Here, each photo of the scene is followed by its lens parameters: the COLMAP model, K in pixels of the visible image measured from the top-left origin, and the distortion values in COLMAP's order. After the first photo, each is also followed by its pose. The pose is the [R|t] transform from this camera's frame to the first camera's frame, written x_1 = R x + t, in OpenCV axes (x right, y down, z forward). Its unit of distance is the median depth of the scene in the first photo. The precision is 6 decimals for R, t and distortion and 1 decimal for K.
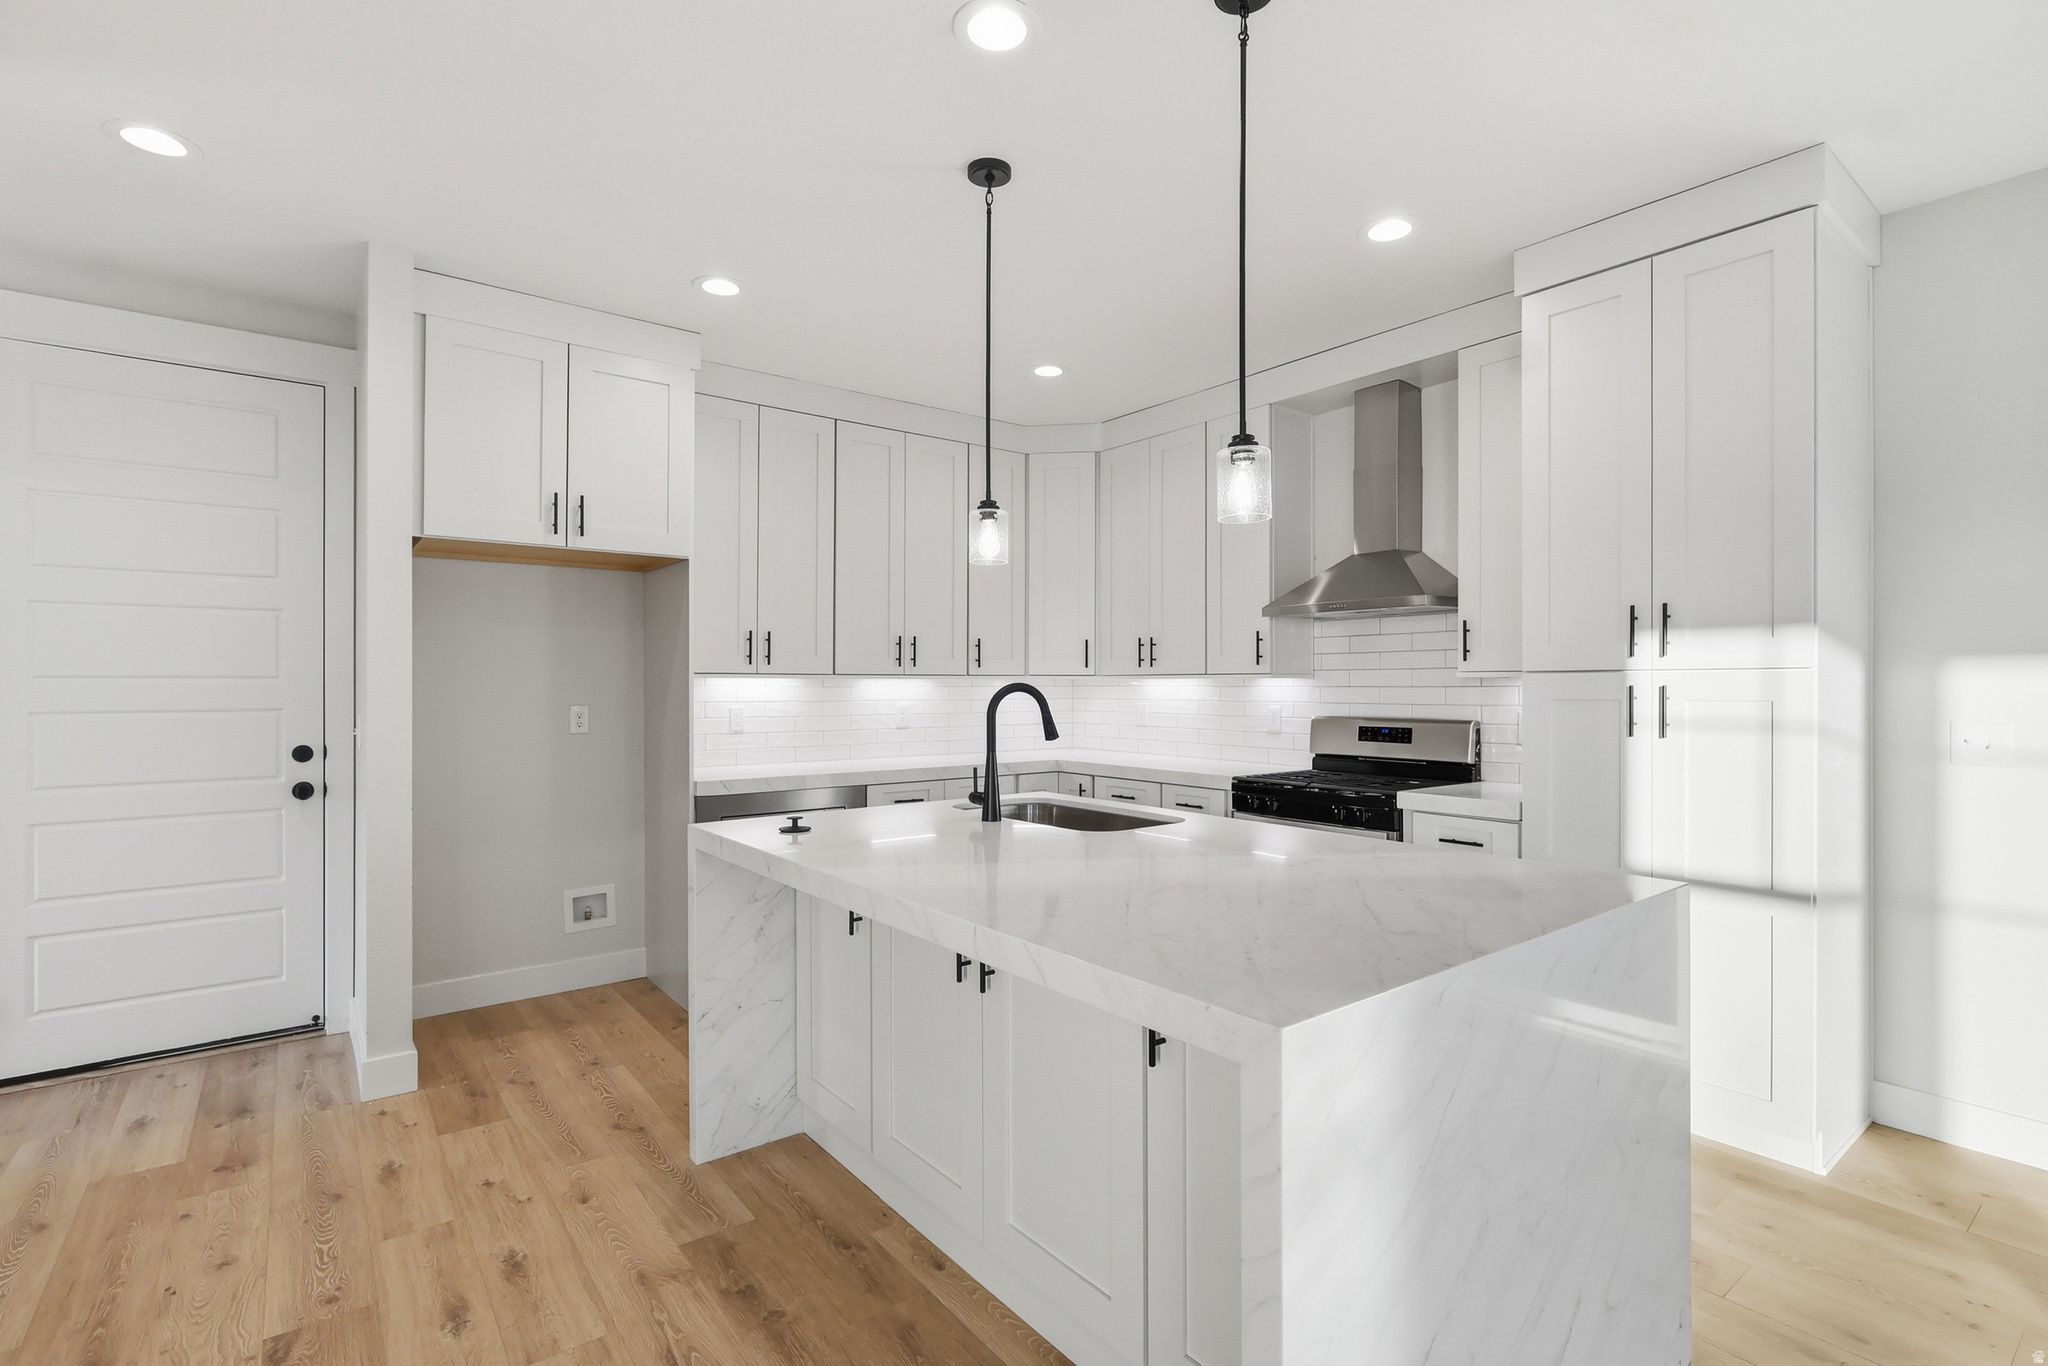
lens RADIAL K [[960.5, 0, 1024.3], [0, 960.5, 686.4], [0, 0, 1]] dist [0.002076, -0.000190]
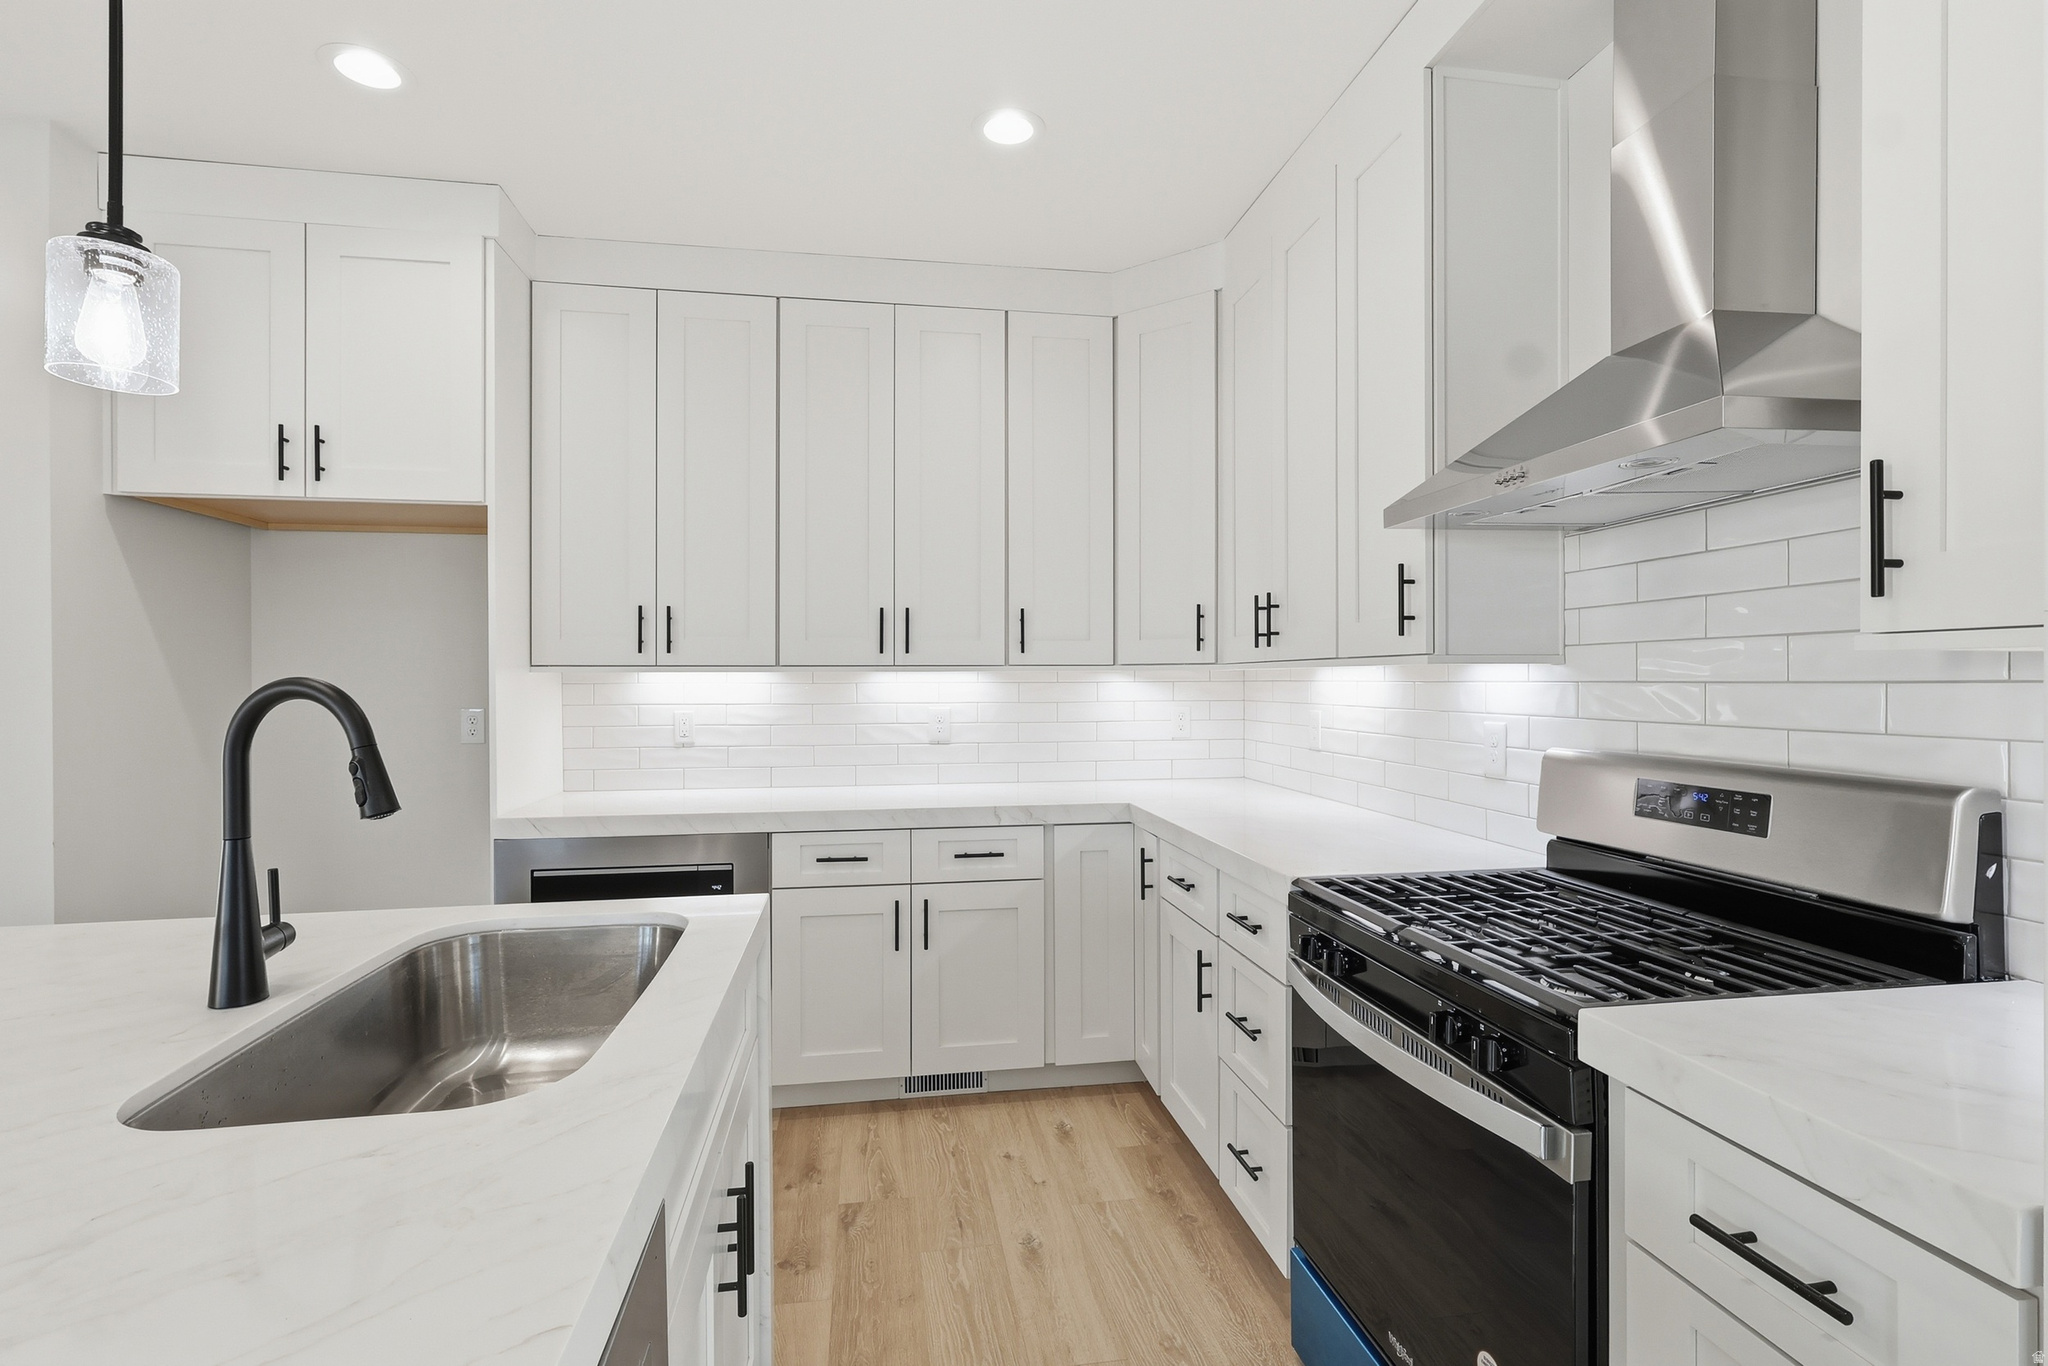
lens RADIAL K [[960.5, 0, 1018.9], [0, 960.5, 684.3], [0, 0, 1]] dist [0.002076, -0.000190]
pose [[0.878777, -0.001506, -0.477231, 0.313928], [0.004022, 0.999983, 0.004250, -0.001763], [0.477216, -0.005654, 0.878768, 0.519159]]
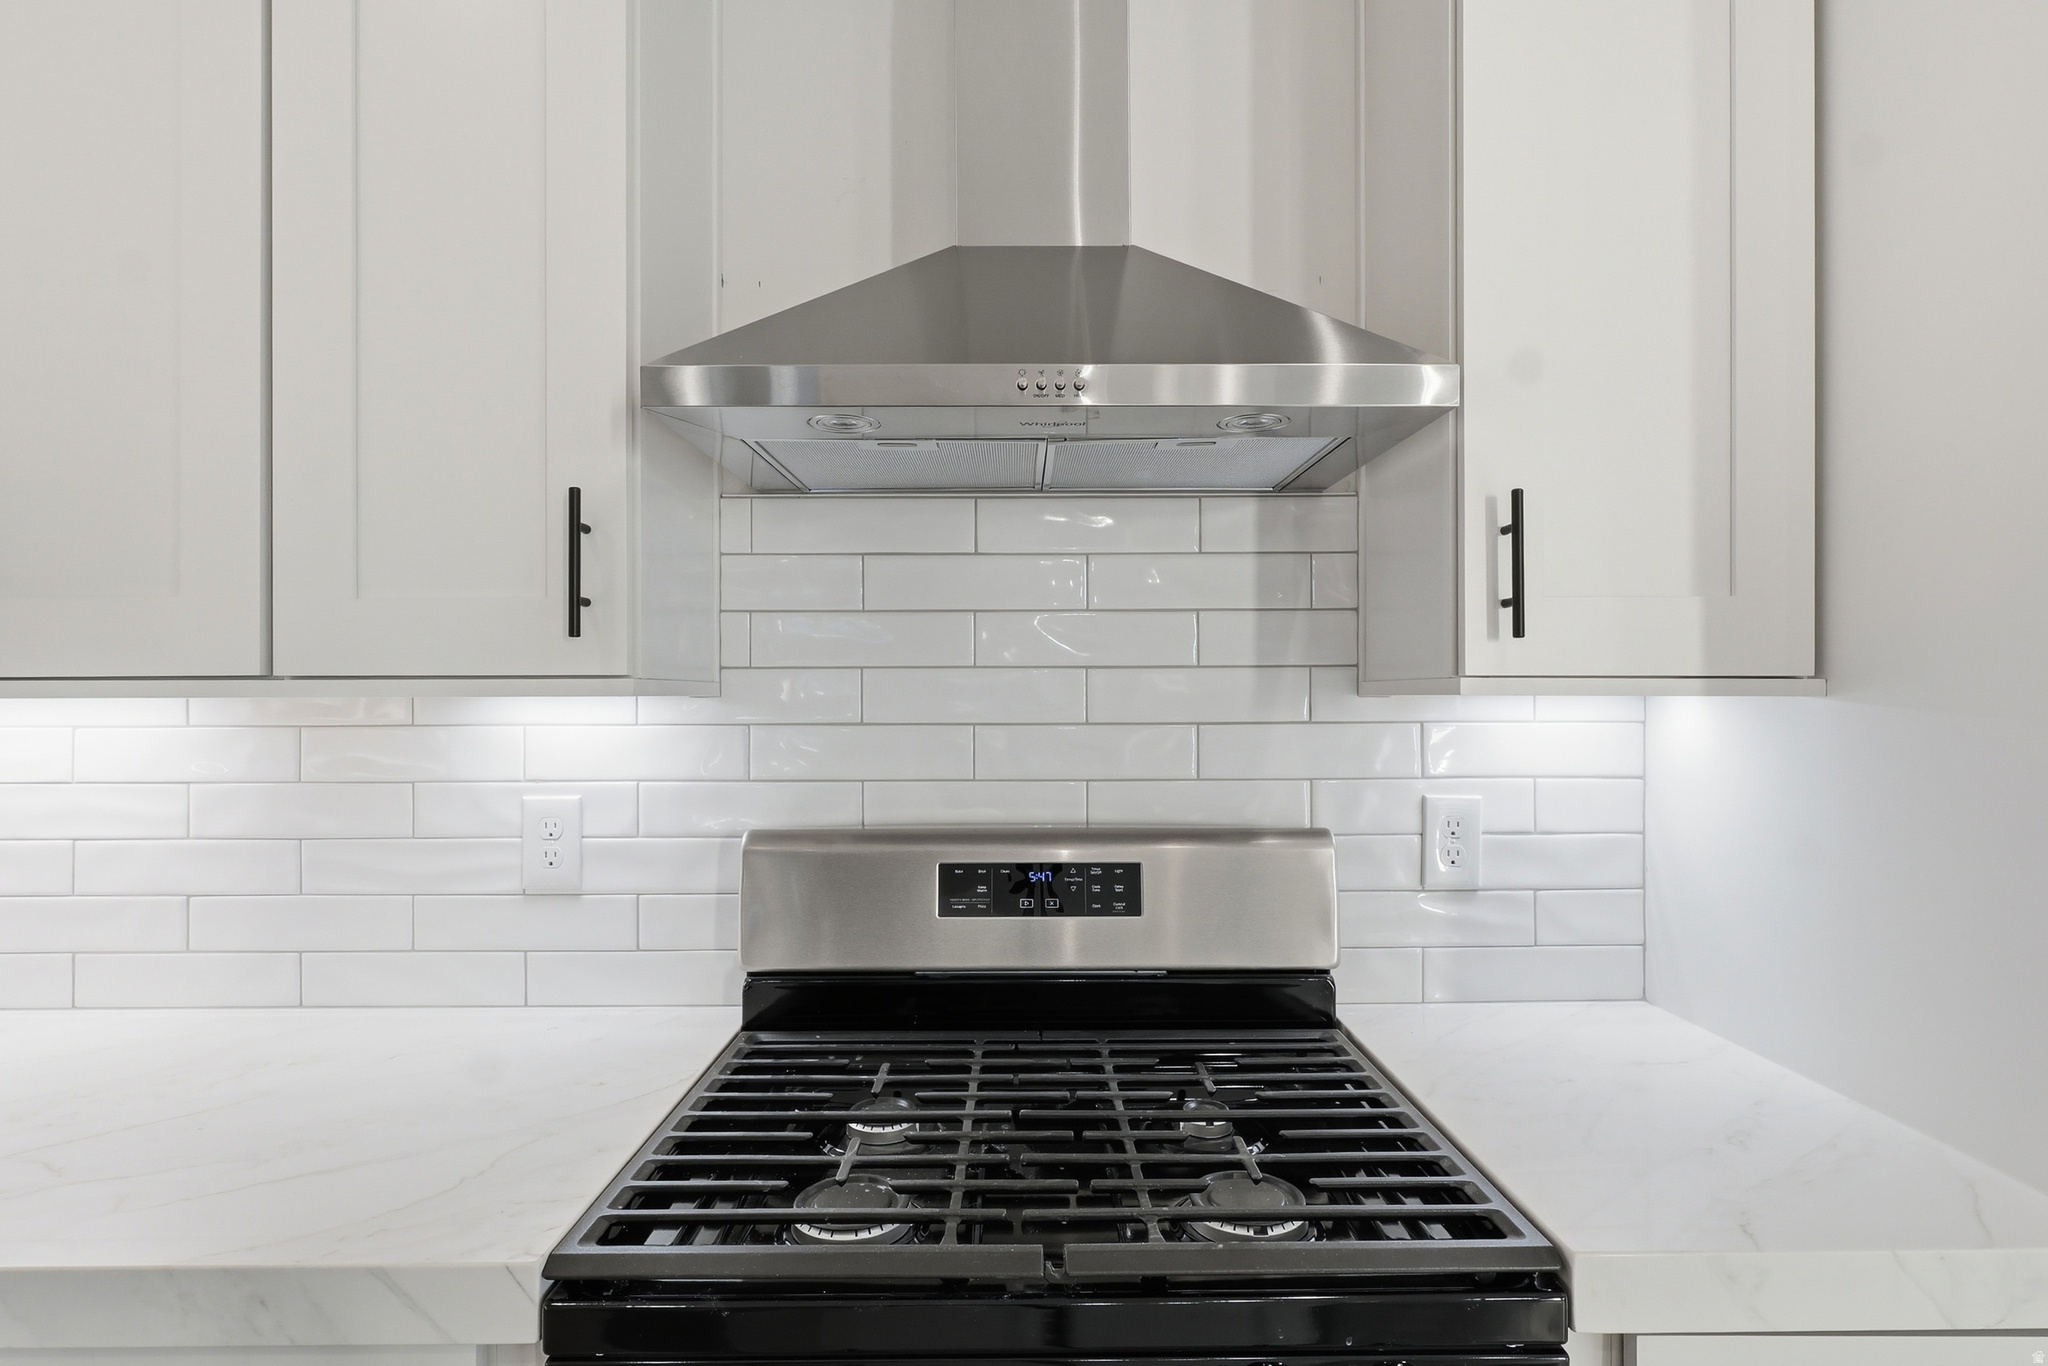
lens RADIAL K [[1038.4, 0, 1015.7], [0, 1038.4, 696.7], [0, 0, 1]] dist [0.003080, 0.000381]
pose [[0.610890, 0.007260, 0.791682, 0.116965], [0.003610, 0.999922, -0.011955, -0.004744], [-0.791707, 0.010162, 0.610817, 0.799299]]
